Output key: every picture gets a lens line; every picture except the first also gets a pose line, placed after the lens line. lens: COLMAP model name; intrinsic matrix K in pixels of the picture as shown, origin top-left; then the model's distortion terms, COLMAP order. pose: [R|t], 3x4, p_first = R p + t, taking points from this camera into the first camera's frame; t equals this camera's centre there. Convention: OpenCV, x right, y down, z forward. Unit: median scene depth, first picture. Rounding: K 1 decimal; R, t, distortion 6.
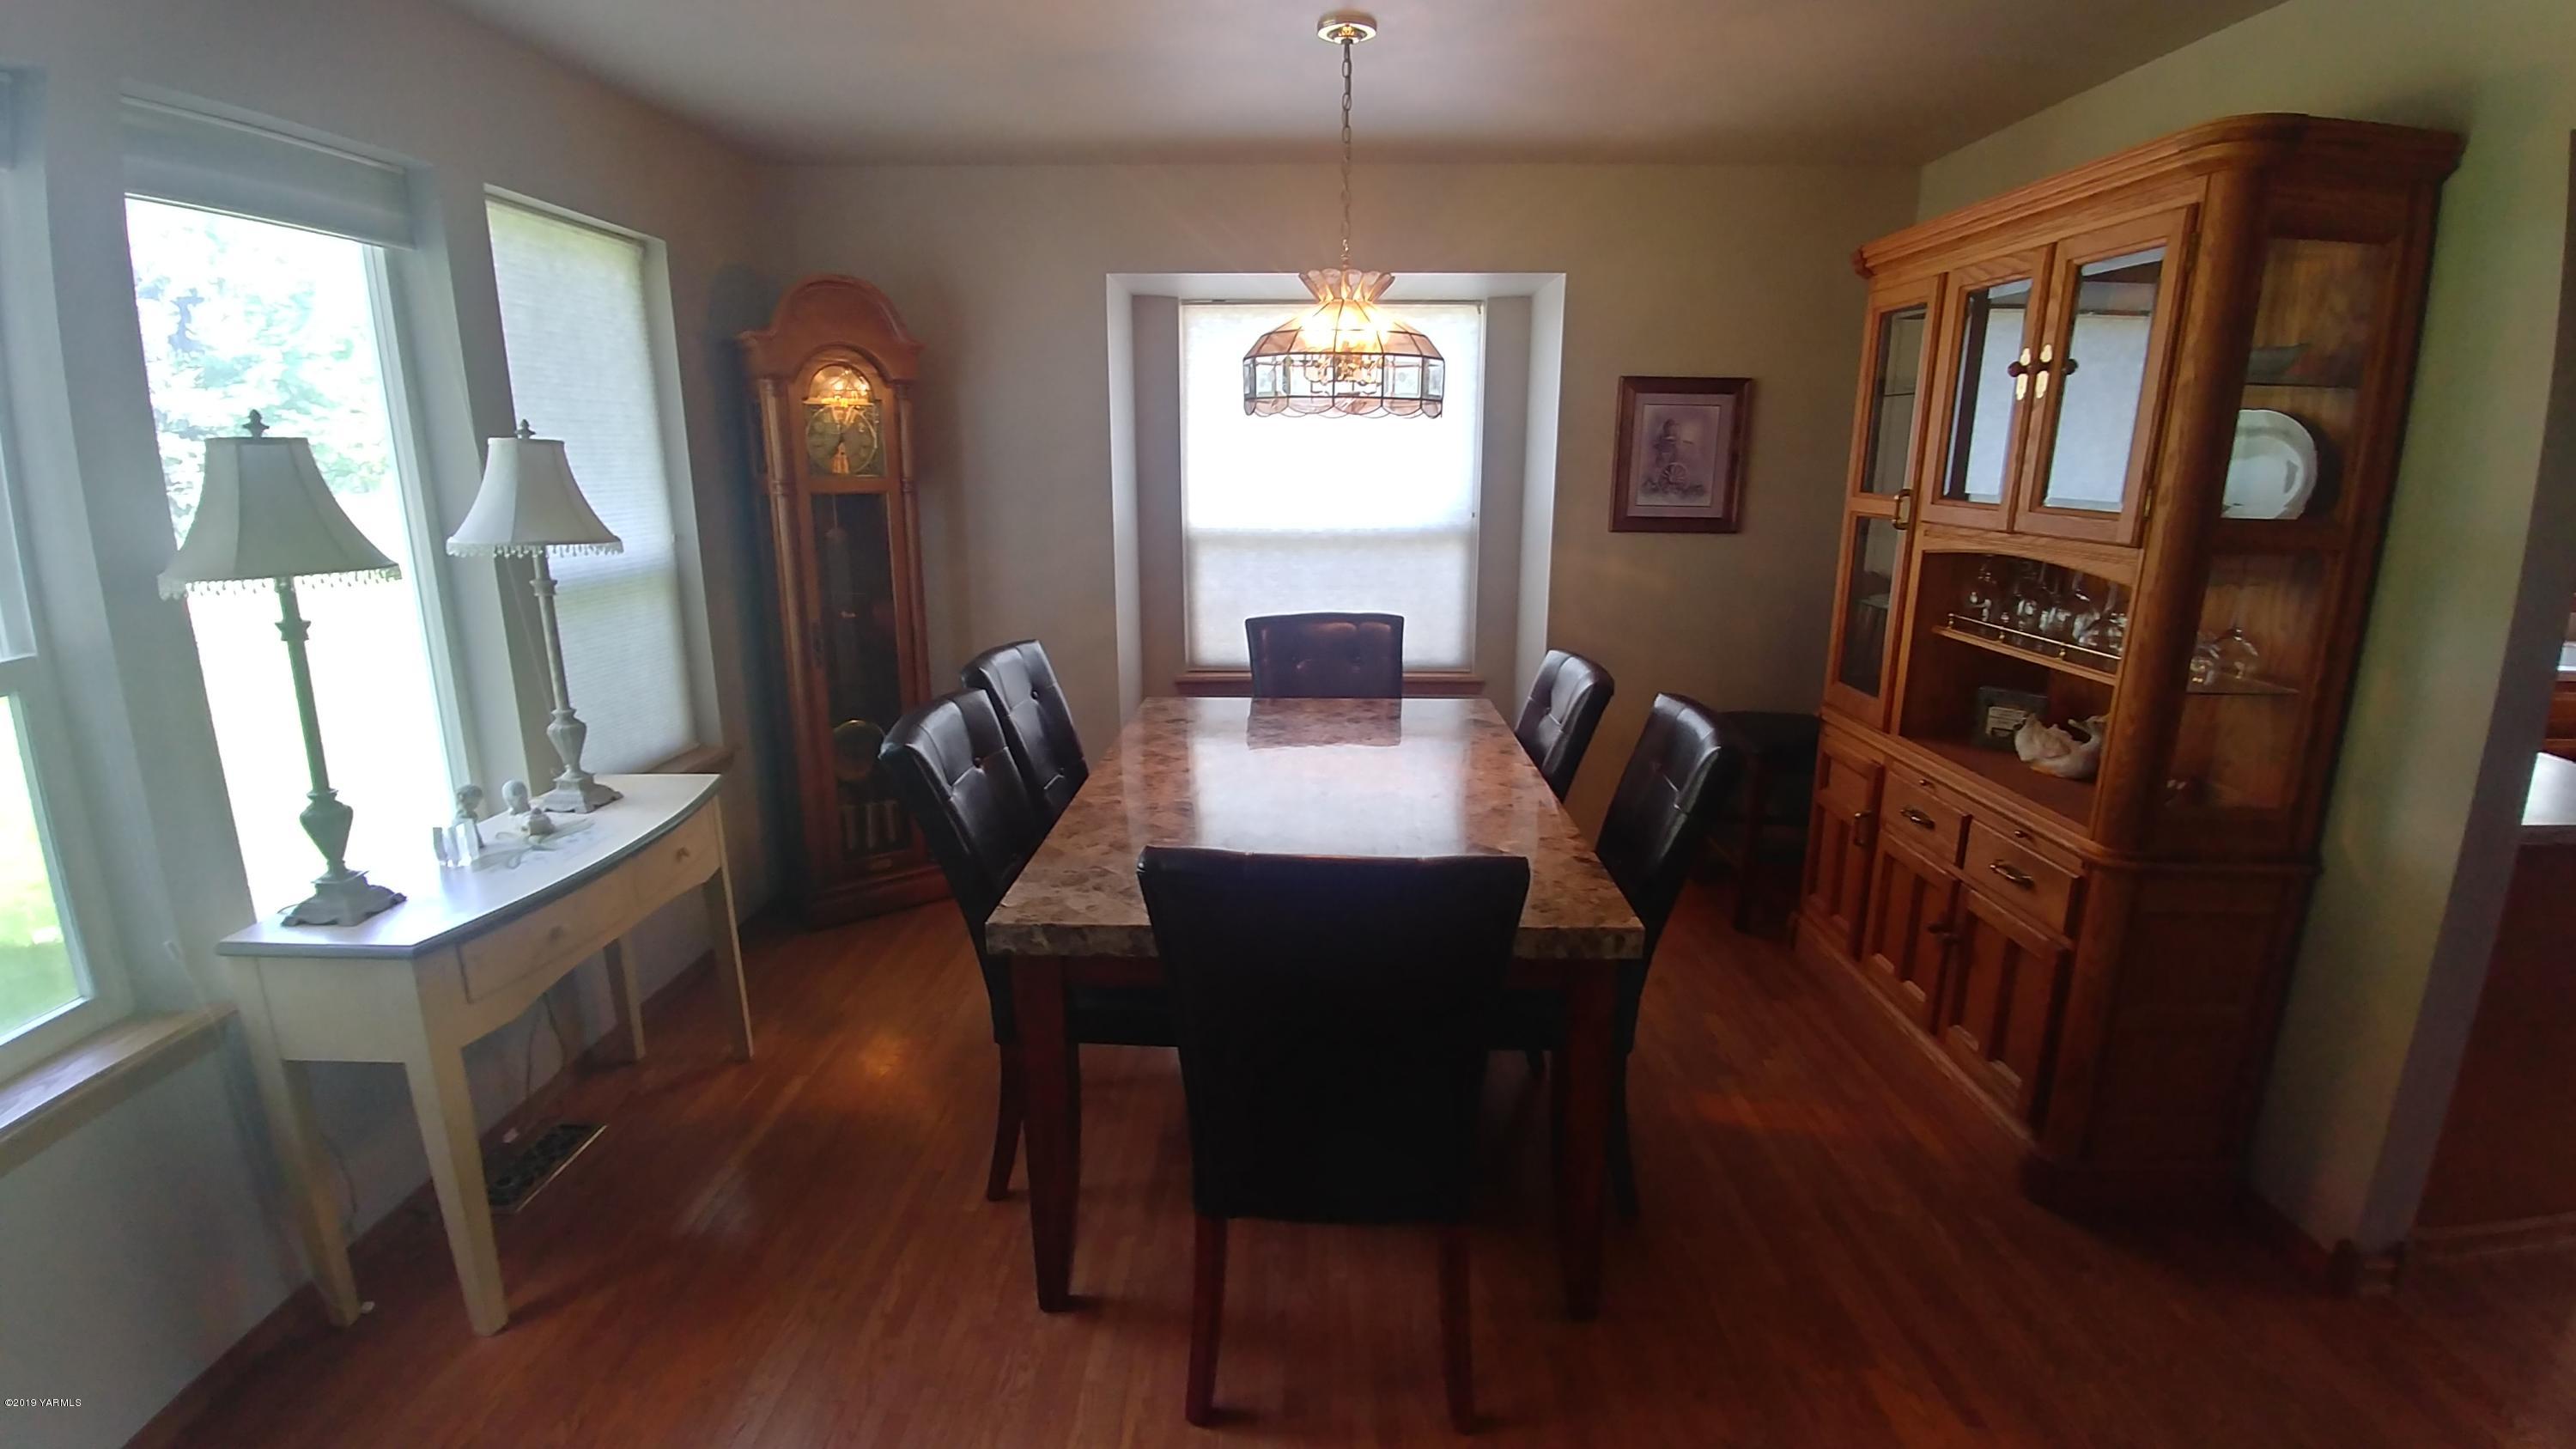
lens RADIAL K [[1155.7, 0, 1294.4], [0, 1155.7, 714.7], [0, 0, 1]] dist [-0.009122, -0.017985]
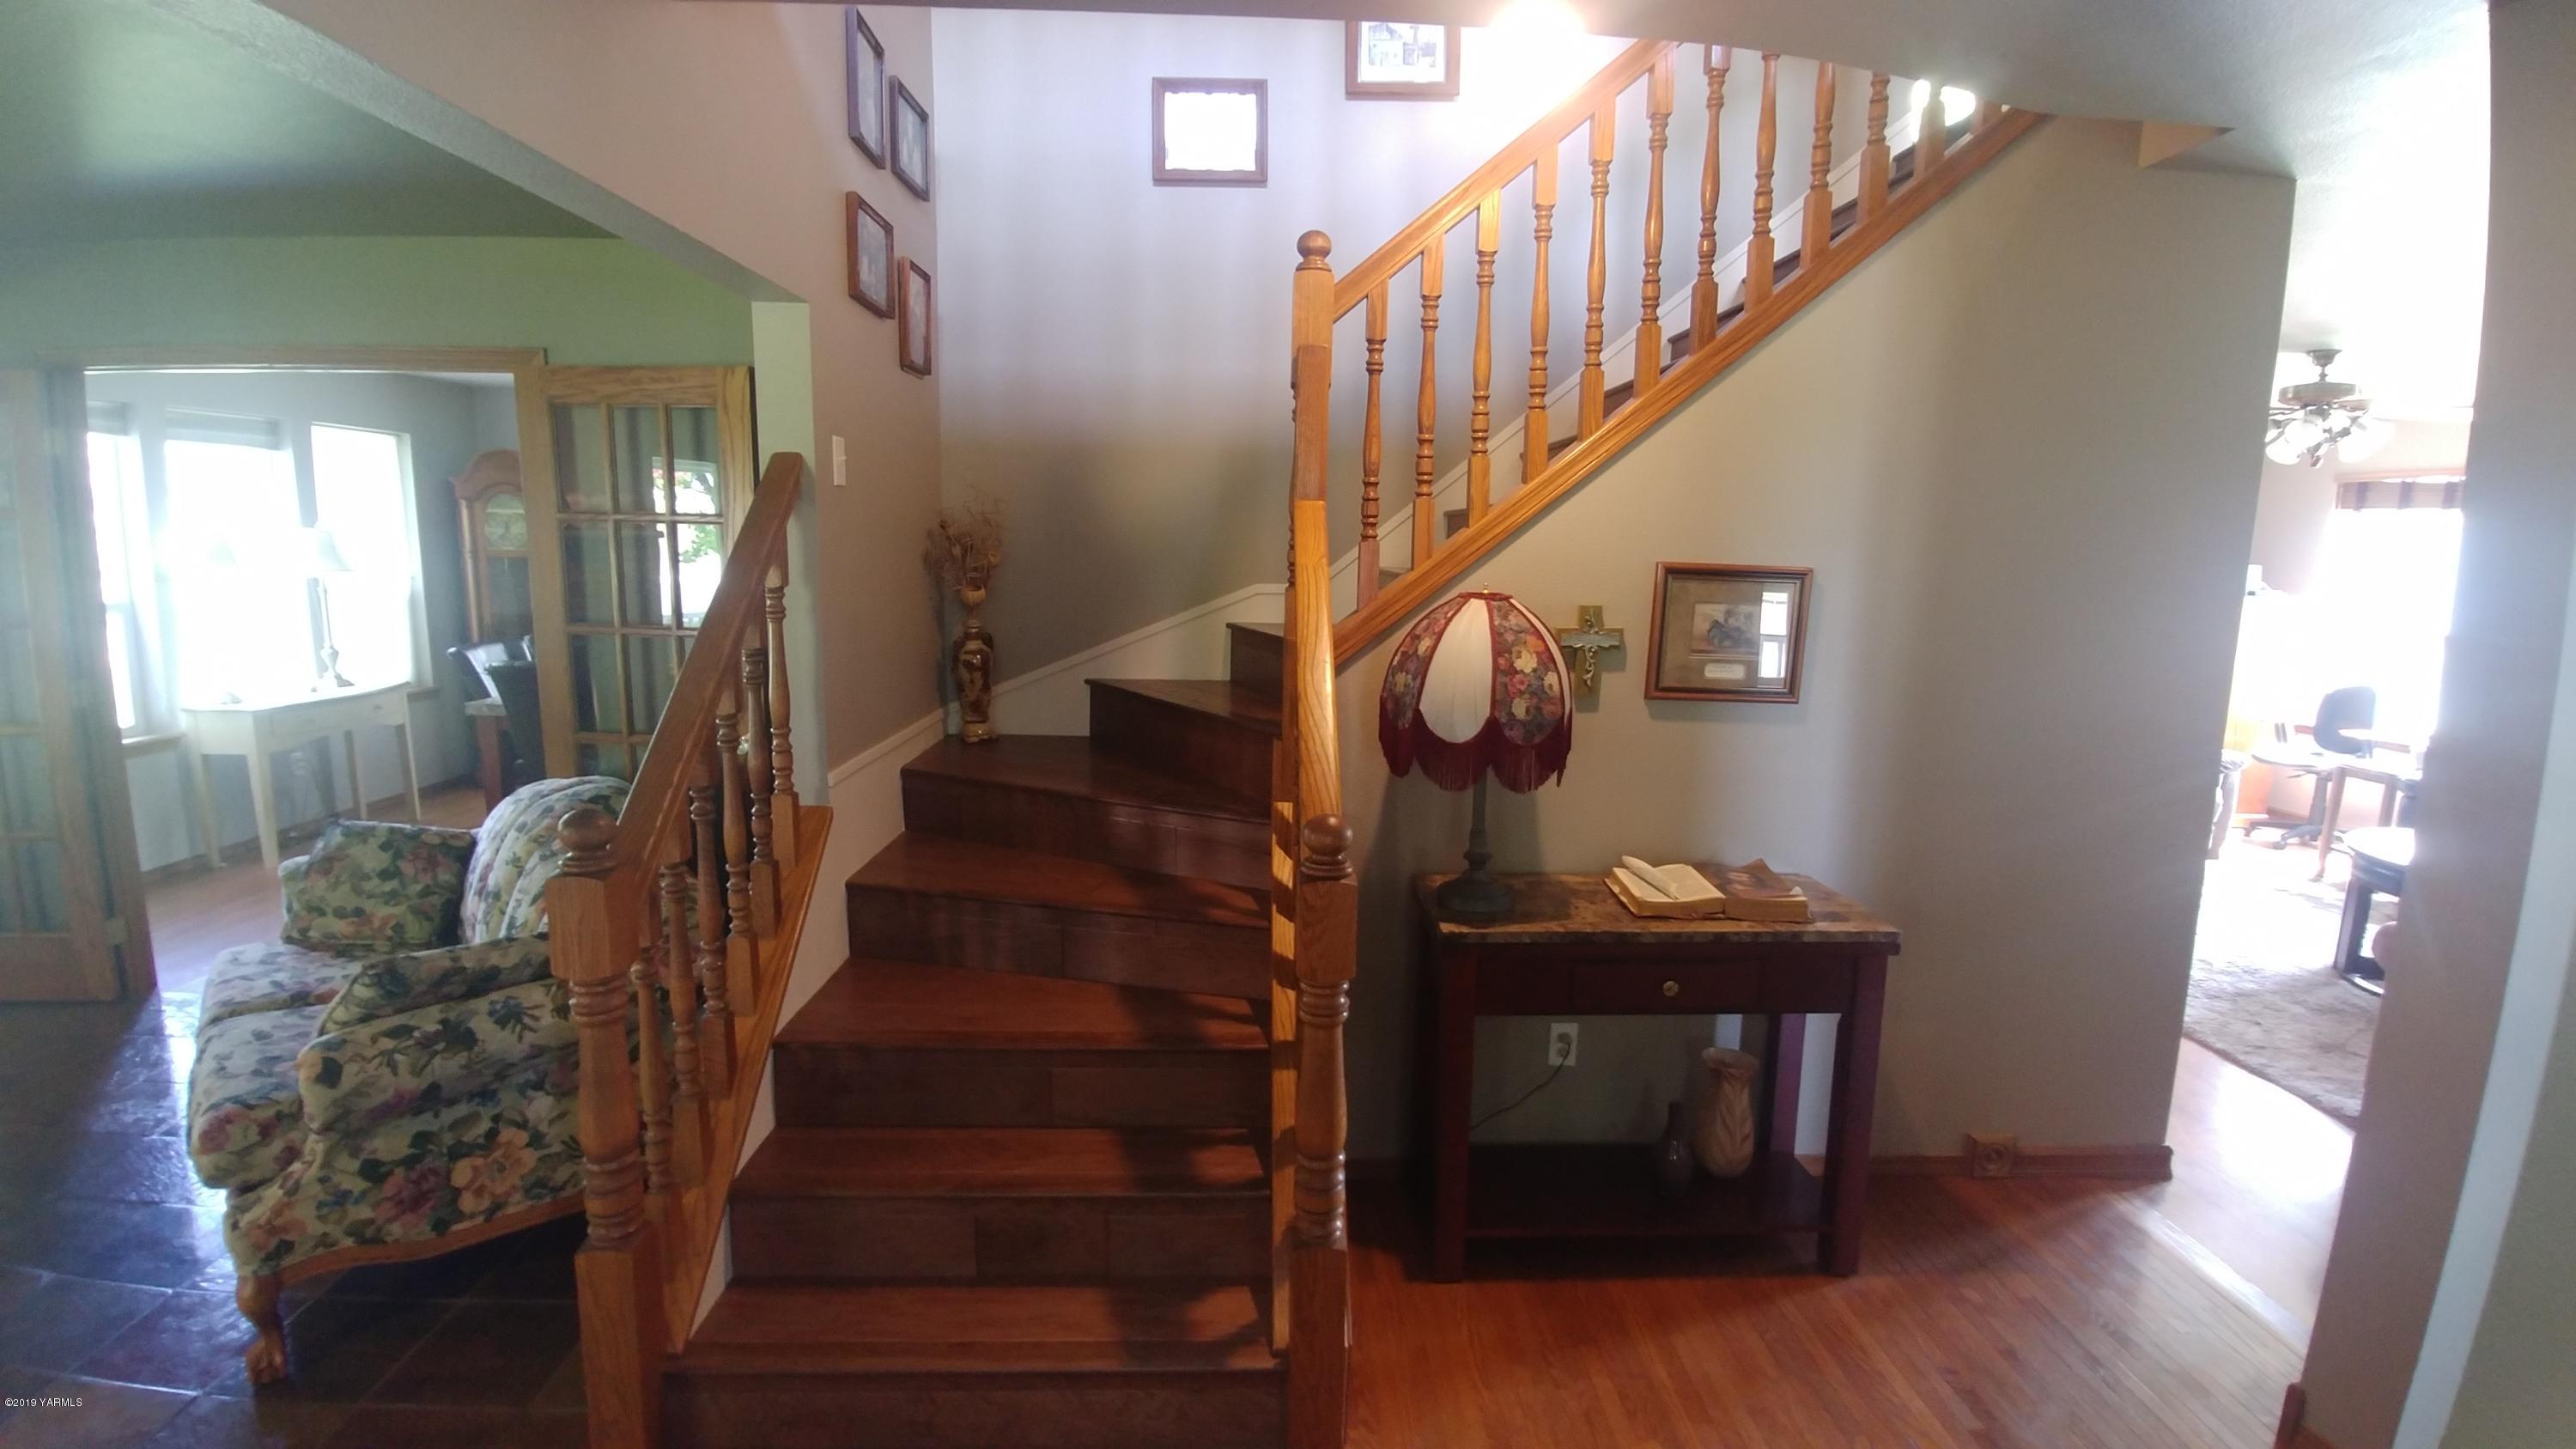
lens RADIAL K [[1155.7, 0, 1294.4], [0, 1155.7, 714.7], [0, 0, 1]] dist [-0.009122, -0.017985]
pose [[0.998563, -0.008018, 0.052983, 1.071790], [0.012130, 0.996900, -0.077745, 0.307767], [-0.052195, 0.078276, 0.995564, -1.243037]]
